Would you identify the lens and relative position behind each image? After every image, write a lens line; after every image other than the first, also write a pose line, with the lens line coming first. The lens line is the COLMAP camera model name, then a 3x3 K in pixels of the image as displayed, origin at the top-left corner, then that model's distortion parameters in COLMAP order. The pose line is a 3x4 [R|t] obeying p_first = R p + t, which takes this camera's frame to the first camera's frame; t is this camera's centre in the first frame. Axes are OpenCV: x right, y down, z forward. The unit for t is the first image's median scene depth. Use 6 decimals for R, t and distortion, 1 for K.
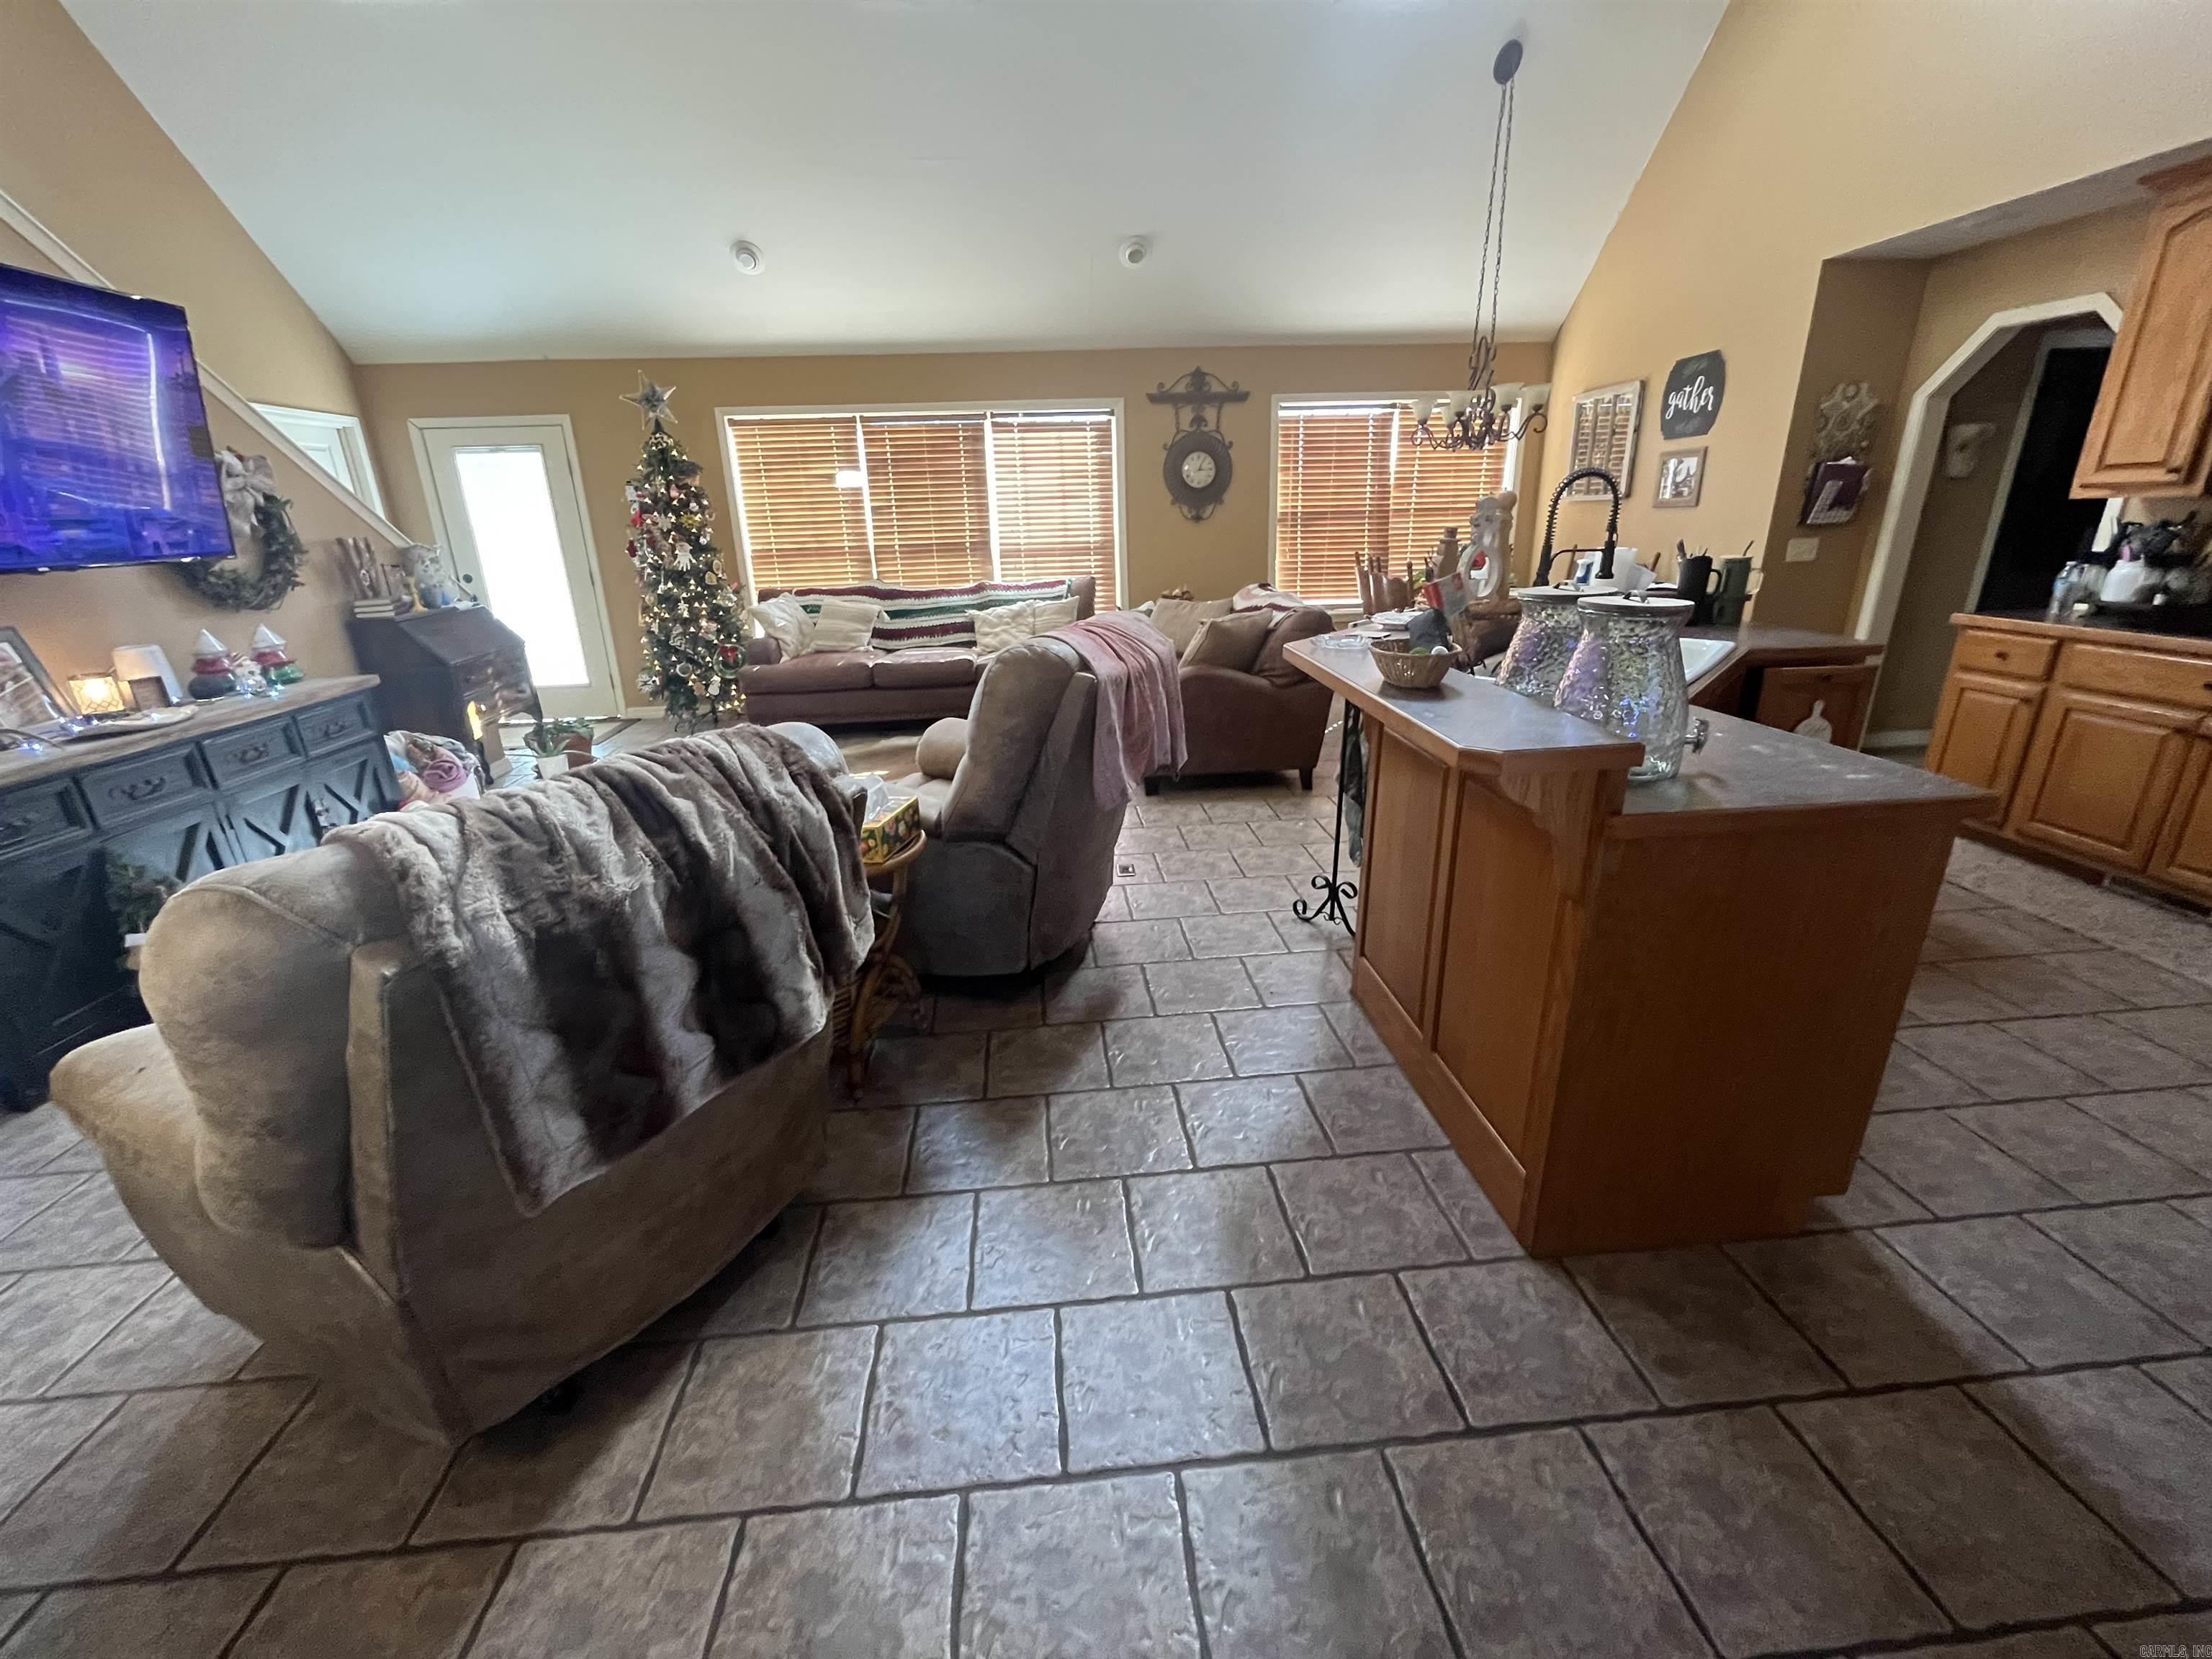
lens RADIAL K [[894.3, 0, 1097.6], [0, 894.3, 829.4], [0, 0, 1]] dist [-0.002841, -0.000060]
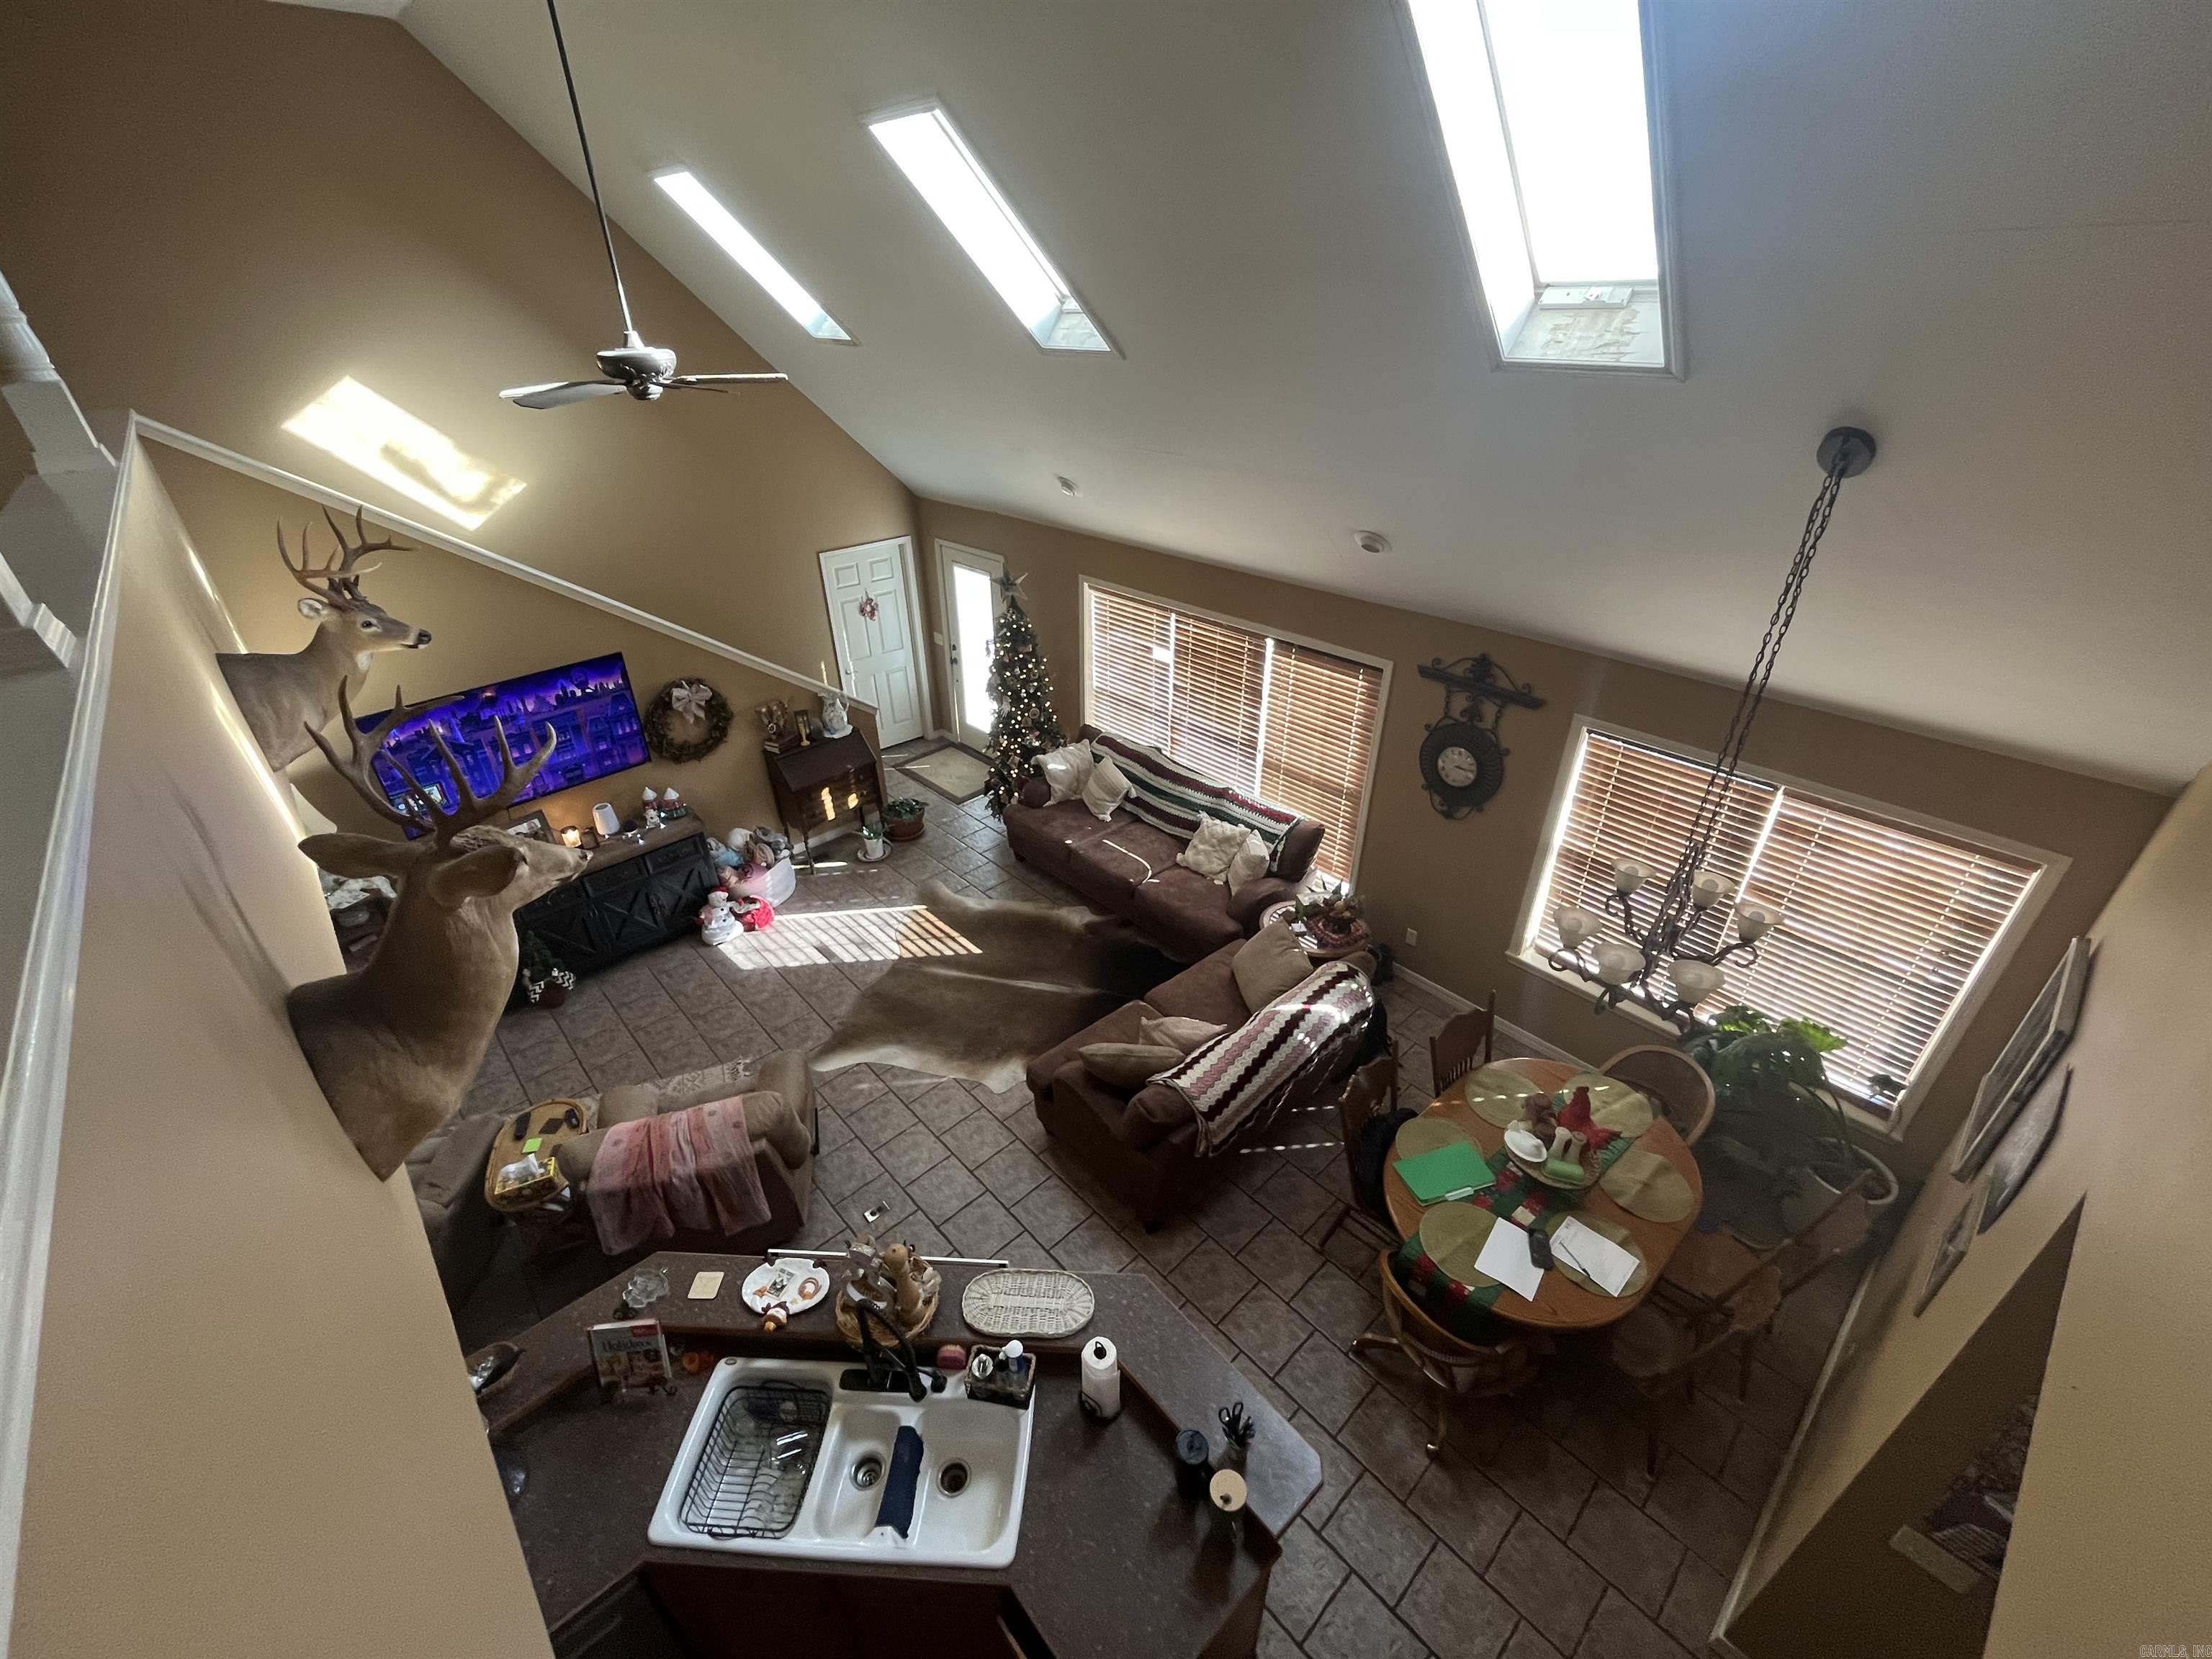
lens RADIAL K [[899.9, 0, 1102.6], [0, 899.9, 830.8], [0, 0, 1]] dist [-0.001955, -0.000454]
pose [[0.611004, 0.422613, -0.669382, 0.490121], [-0.264336, 0.905962, 0.330695, -0.540932], [0.746191, -0.025115, 0.665258, 0.227304]]
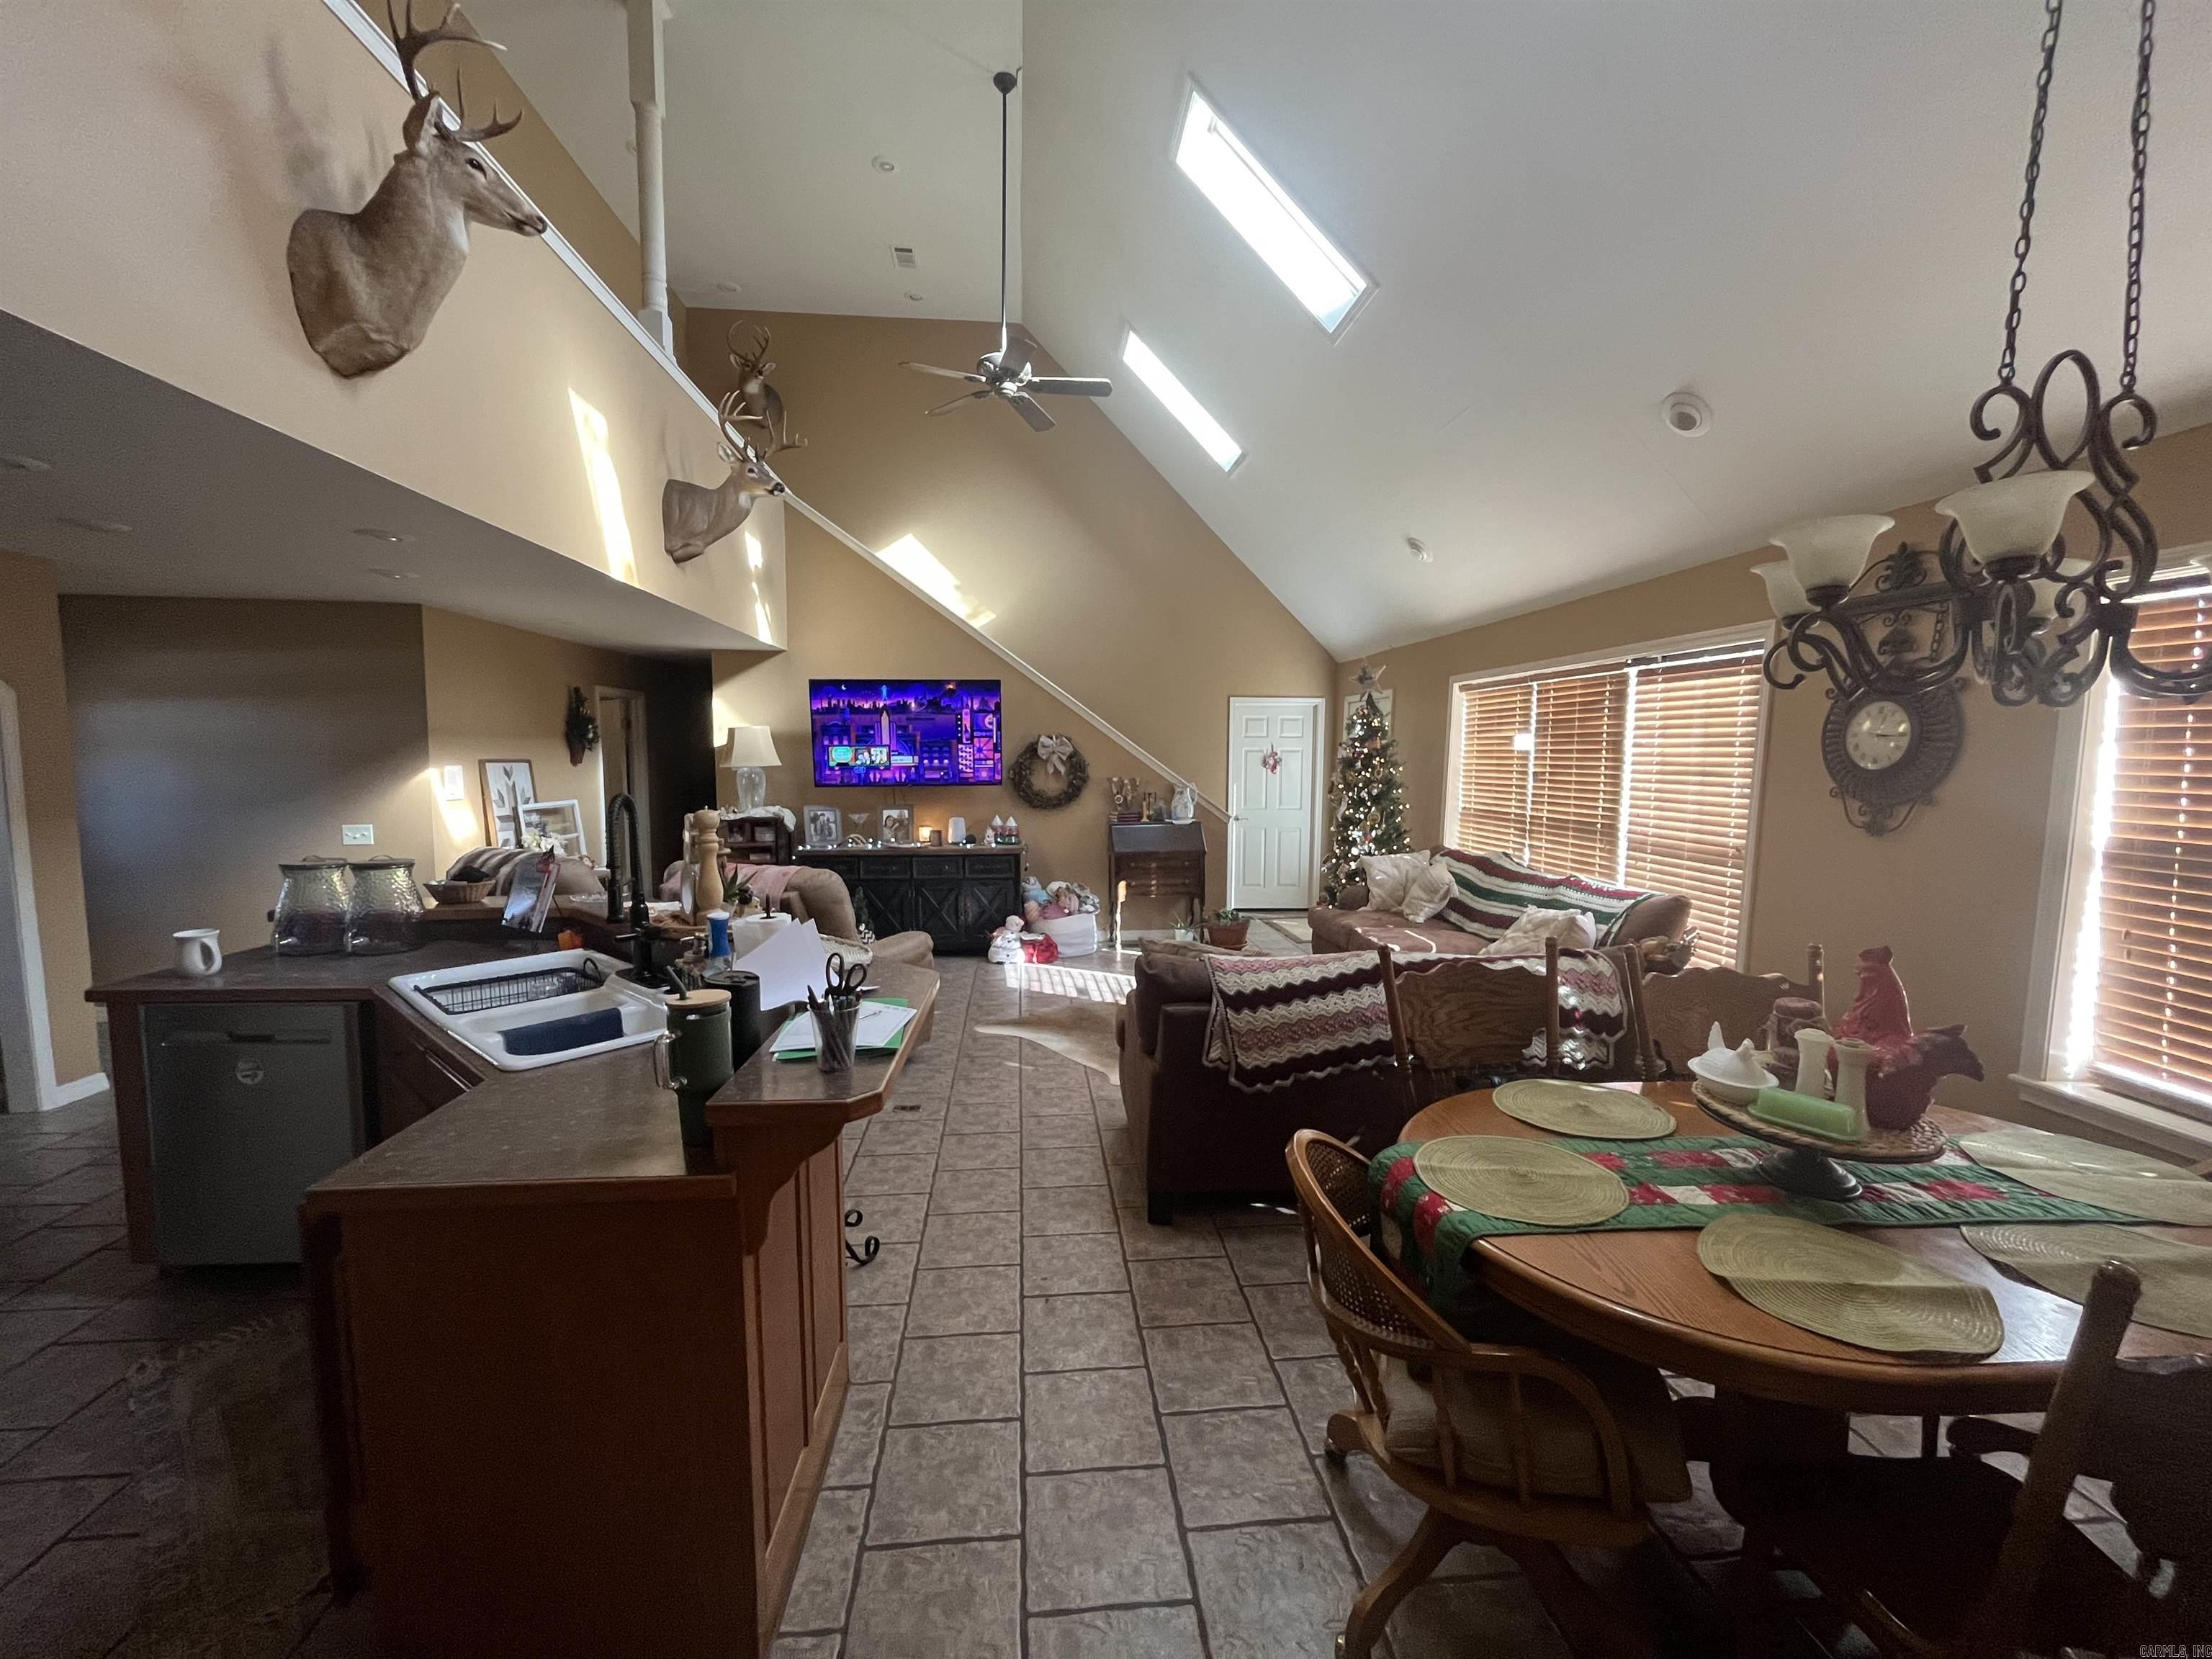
lens RADIAL K [[899.9, 0, 1102.6], [0, 899.9, 830.8], [0, 0, 1]] dist [-0.001955, -0.000454]
pose [[0.003406, 0.116004, -0.993243, 0.618978], [-0.337197, 0.935211, 0.108069, -0.266332], [0.941428, 0.334550, 0.042302, 0.602583]]
